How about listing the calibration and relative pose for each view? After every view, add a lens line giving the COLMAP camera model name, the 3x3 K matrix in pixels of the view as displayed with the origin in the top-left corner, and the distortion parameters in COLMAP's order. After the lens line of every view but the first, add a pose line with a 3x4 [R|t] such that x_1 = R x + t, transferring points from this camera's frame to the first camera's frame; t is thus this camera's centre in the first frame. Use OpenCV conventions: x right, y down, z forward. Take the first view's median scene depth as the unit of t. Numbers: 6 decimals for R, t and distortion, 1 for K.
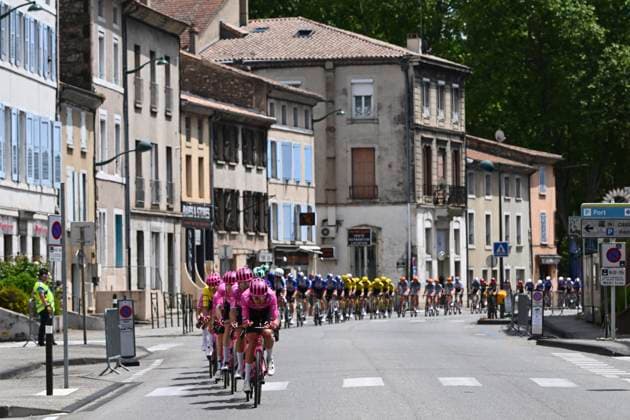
lens RADIAL K [[2425.8, 0, 315.0], [0, 2425.8, 210.0], [0, 0, 1]] dist [-0.024857, 2.715128]
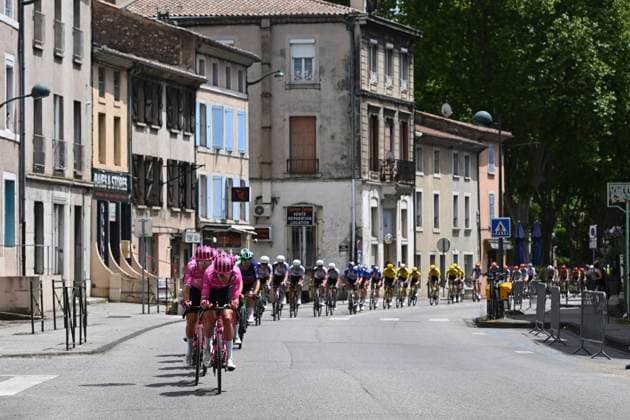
lens RADIAL K [[2194.1, 0, 315.0], [0, 2194.1, 210.0], [0, 0, 1]] dist [-0.057444, 0.951666]
pose [[0.999228, 0.010493, 0.037865, -0.006054], [-0.010663, 0.999934, 0.004272, 0.005532], [-0.037818, -0.004672, 0.999274, 0.205402]]
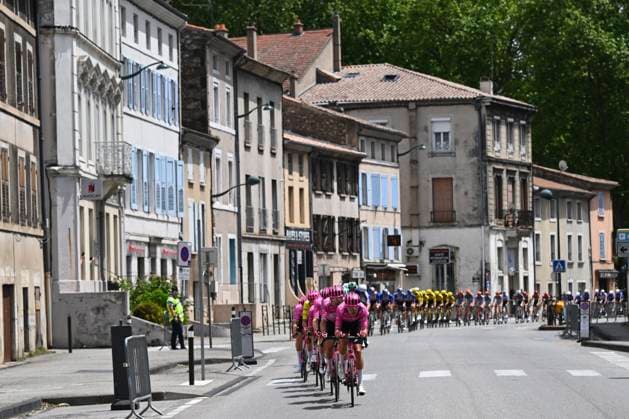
lens RADIAL K [[2190.6, 0, 314.5], [0, 2190.6, 209.5], [0, 0, 1]] dist [-0.057444, 0.951666]
pose [[0.999160, -0.008991, -0.039971, 0.000763], [0.008612, 0.999917, -0.009627, -0.001254], [0.040055, 0.009275, 0.999154, -0.038285]]
